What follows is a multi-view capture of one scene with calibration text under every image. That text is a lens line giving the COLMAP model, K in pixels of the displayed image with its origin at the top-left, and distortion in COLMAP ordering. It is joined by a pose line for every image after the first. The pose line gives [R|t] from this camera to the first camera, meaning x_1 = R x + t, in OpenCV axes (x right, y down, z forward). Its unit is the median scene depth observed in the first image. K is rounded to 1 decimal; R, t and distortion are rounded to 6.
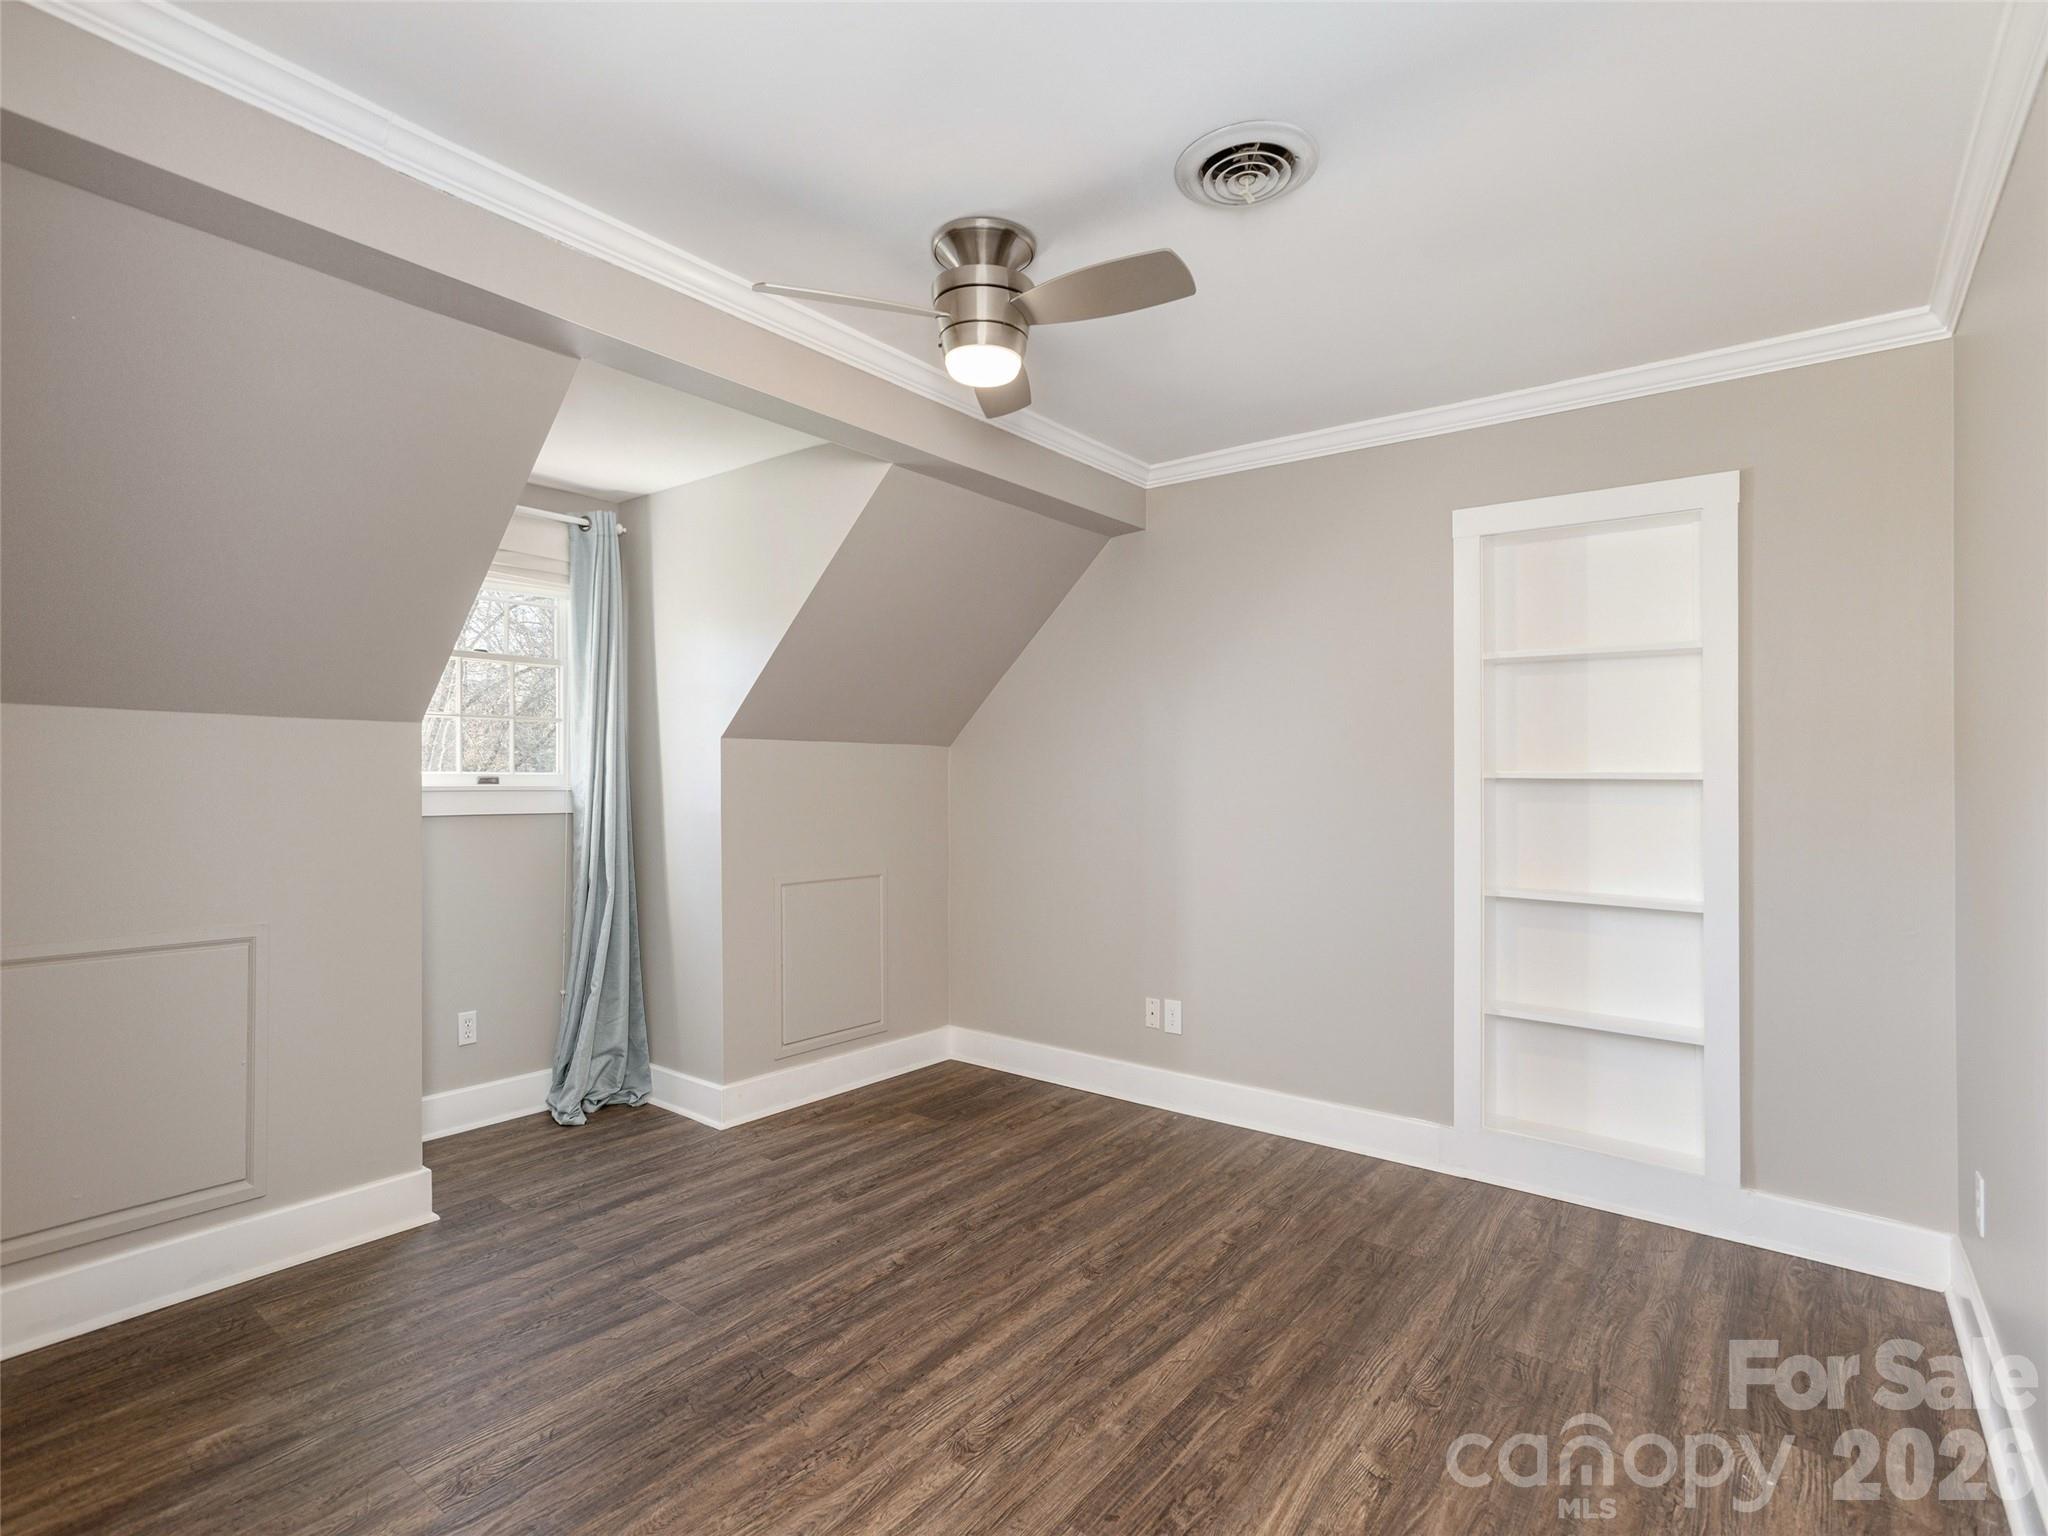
lens RADIAL K [[997.2, 0, 1044.7], [0, 997.2, 775.4], [0, 0, 1]] dist [-0.011104, 0.008368]
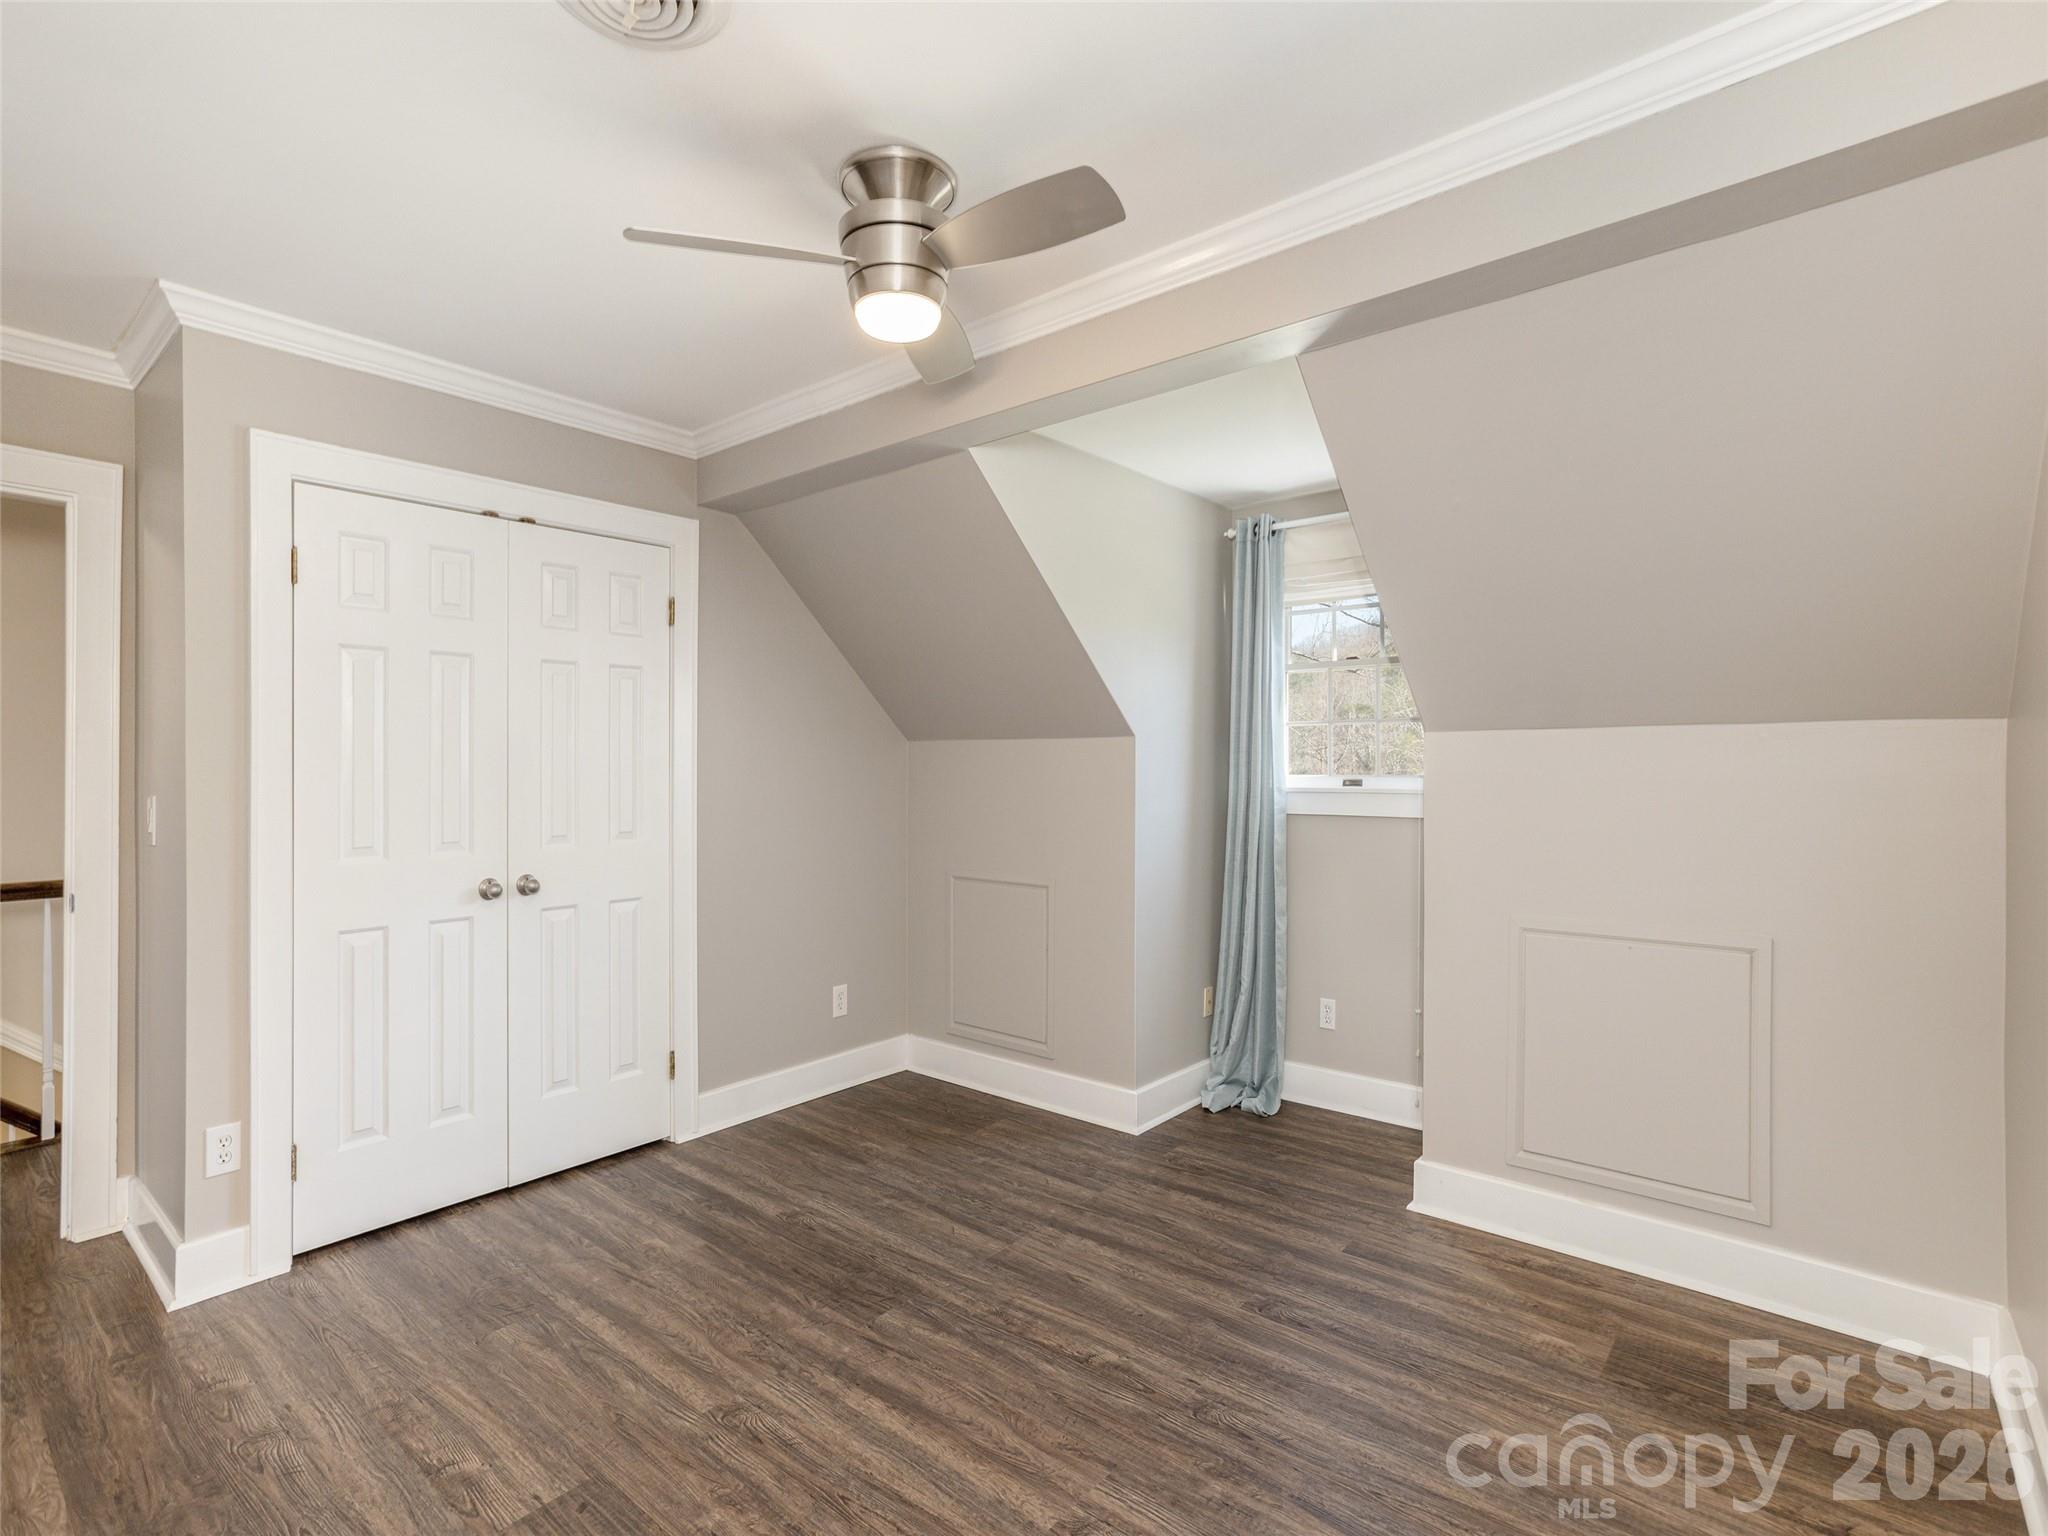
lens RADIAL K [[997.2, 0, 1018.0], [0, 997.2, 770.4], [0, 0, 1]] dist [-0.011104, 0.008368]
pose [[-0.050303, -0.011457, -0.998668, 0.706391], [0.005840, 0.999914, -0.011765, 0.001678], [0.998717, -0.006424, -0.050232, 0.987398]]
